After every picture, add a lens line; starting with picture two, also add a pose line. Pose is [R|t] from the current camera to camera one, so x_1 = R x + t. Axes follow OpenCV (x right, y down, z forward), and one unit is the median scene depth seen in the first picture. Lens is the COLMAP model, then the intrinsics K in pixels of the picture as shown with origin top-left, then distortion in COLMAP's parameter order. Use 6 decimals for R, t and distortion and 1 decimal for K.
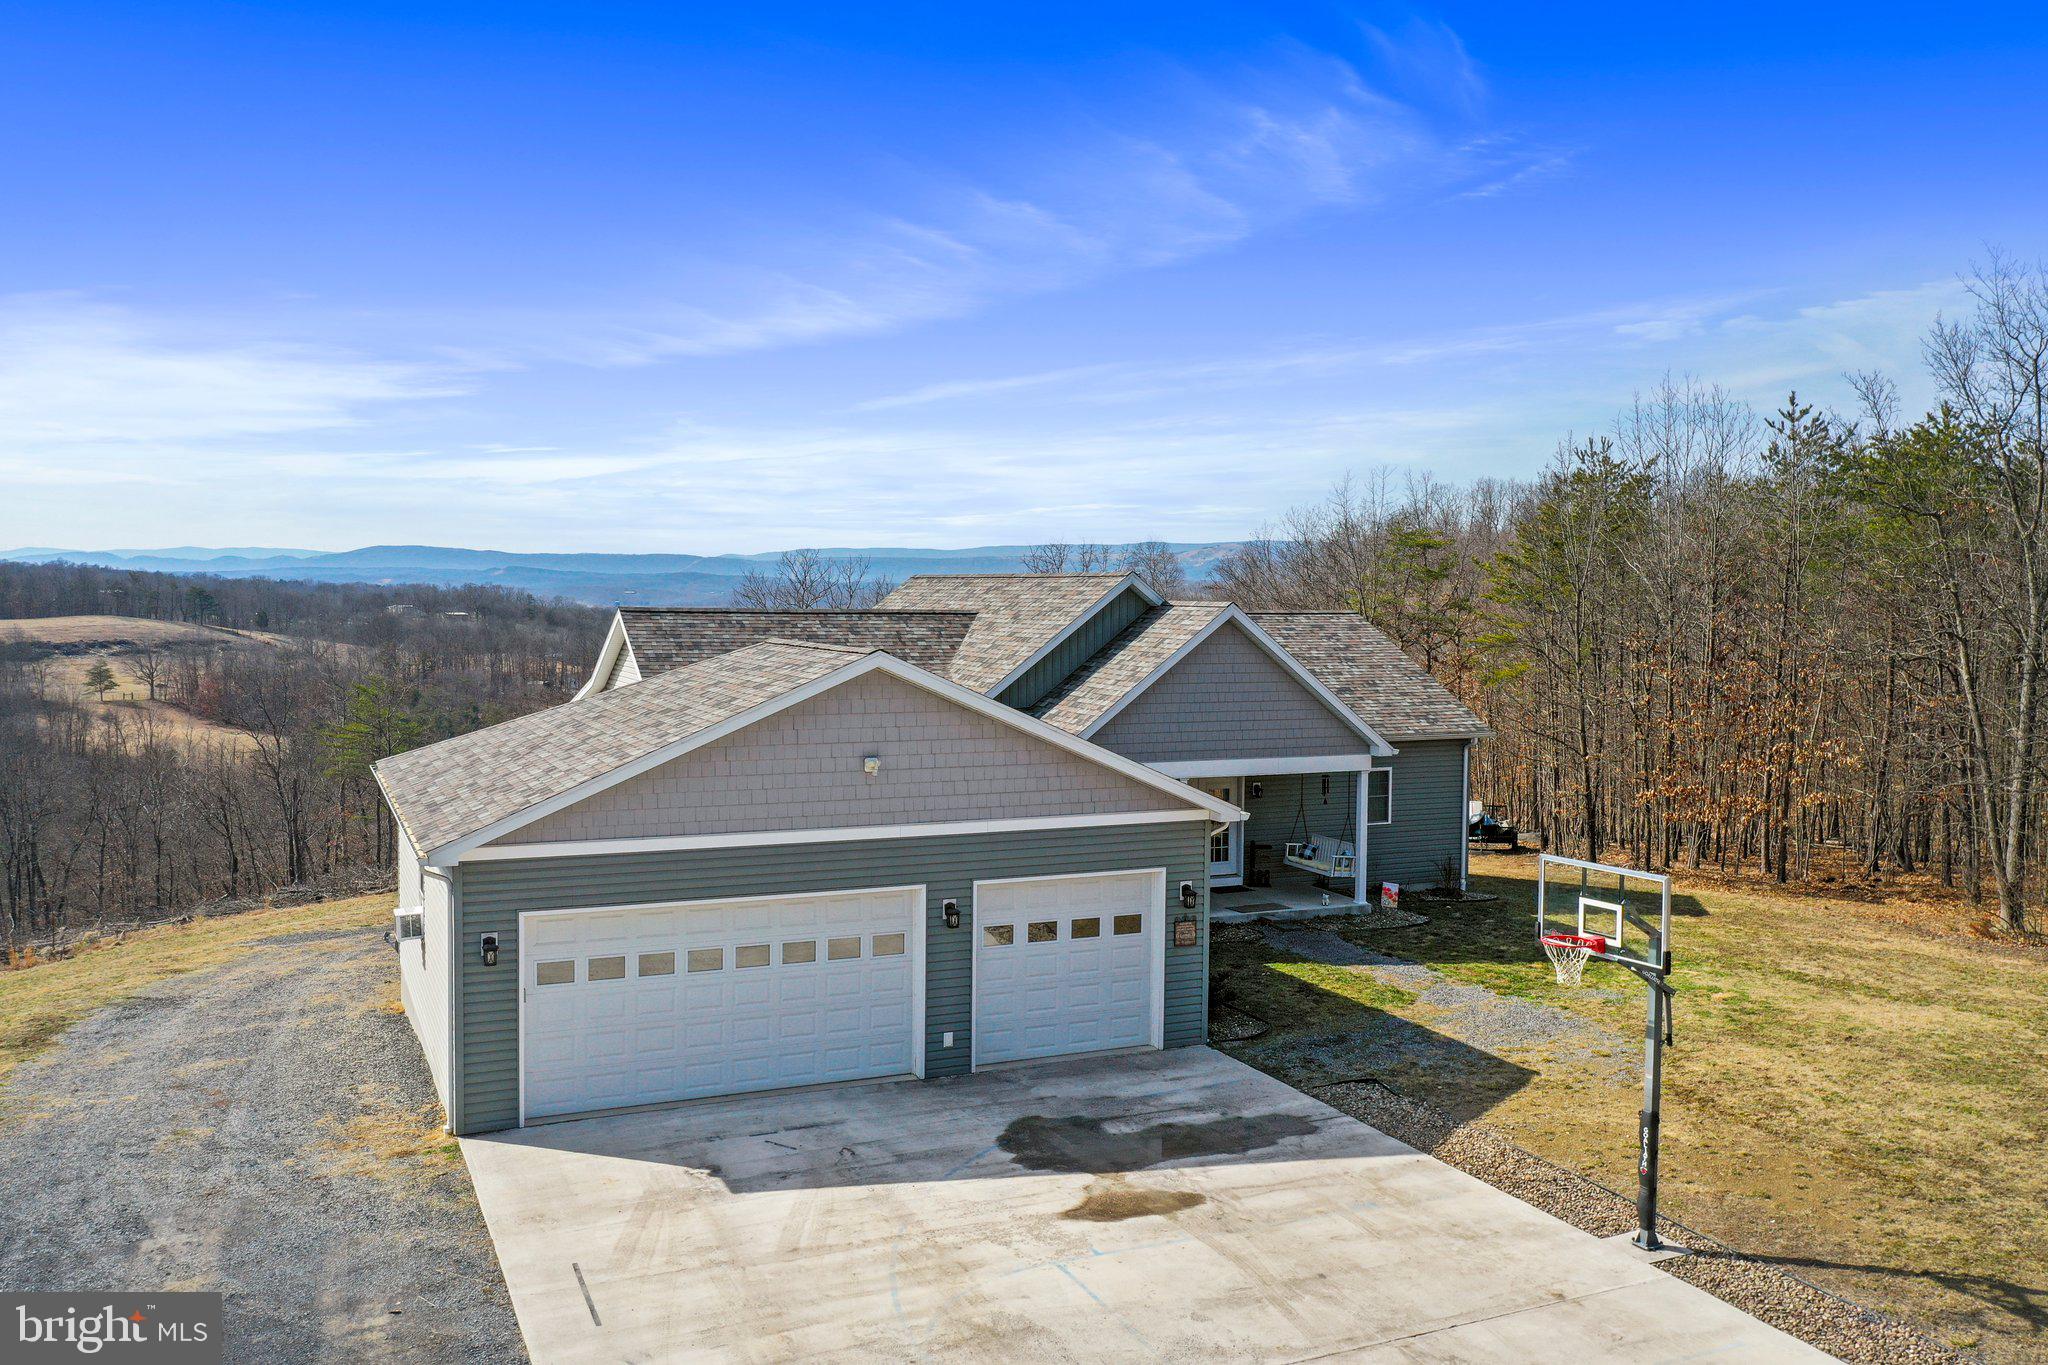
lens RADIAL K [[1607.8, 0, 1018.7], [0, 1607.8, 673.3], [0, 0, 1]] dist [-0.005945, -0.006685]
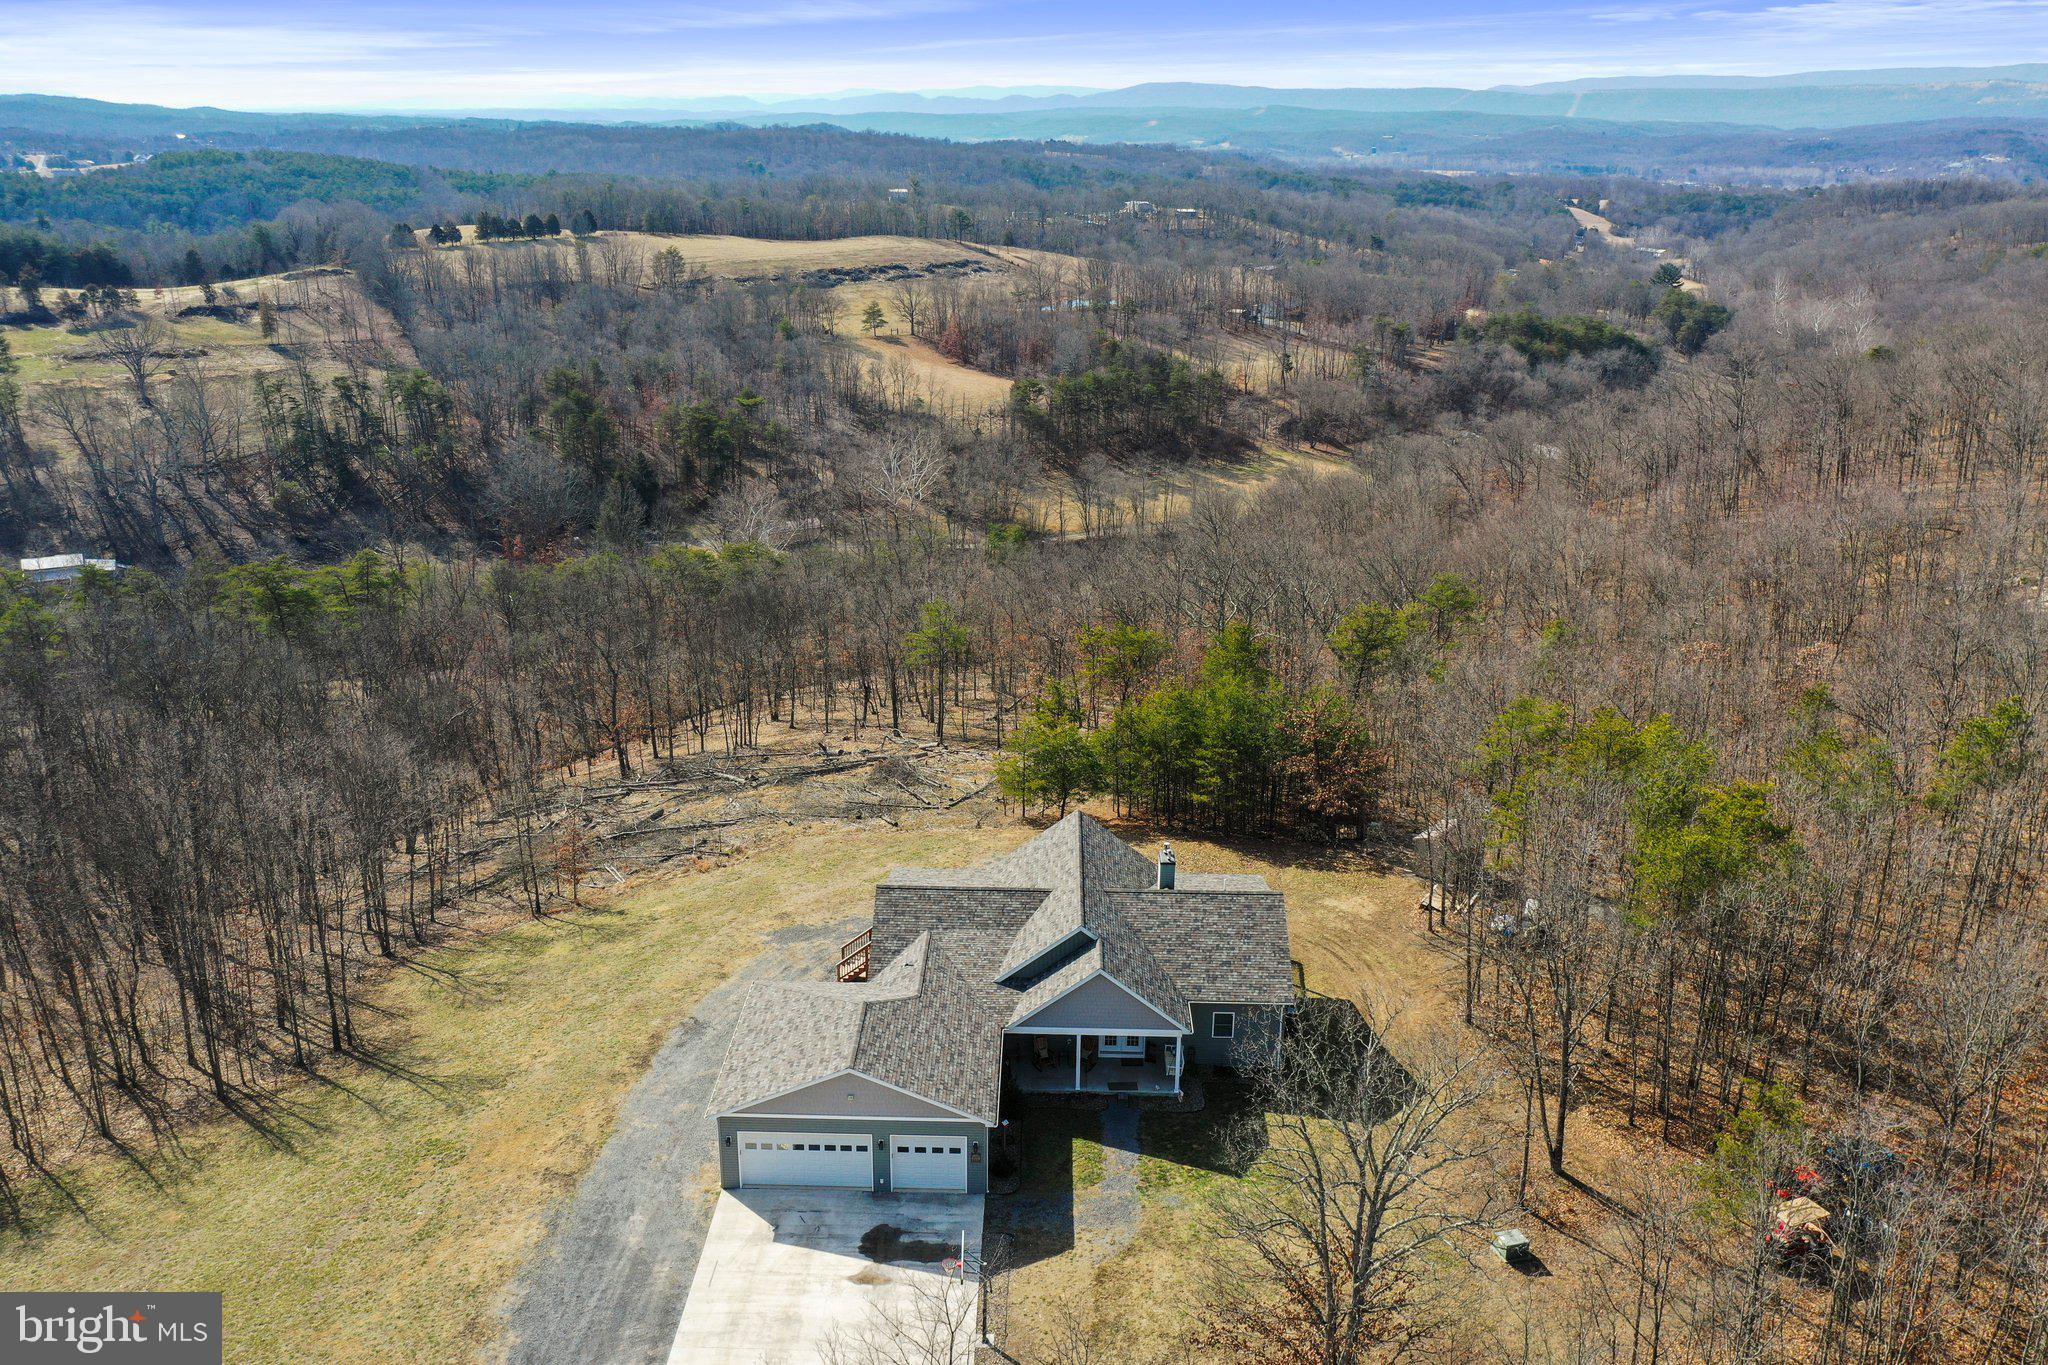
lens RADIAL K [[1576.7, 0, 1024.0], [0, 1576.7, 682.5], [0, 0, 1]] dist [-0.009510, 0.002314]
pose [[0.901504, 0.140398, -0.409364, 1.232276], [-0.023739, 0.960533, 0.277152, -1.438898], [0.432120, -0.240135, 0.869257, -1.151199]]
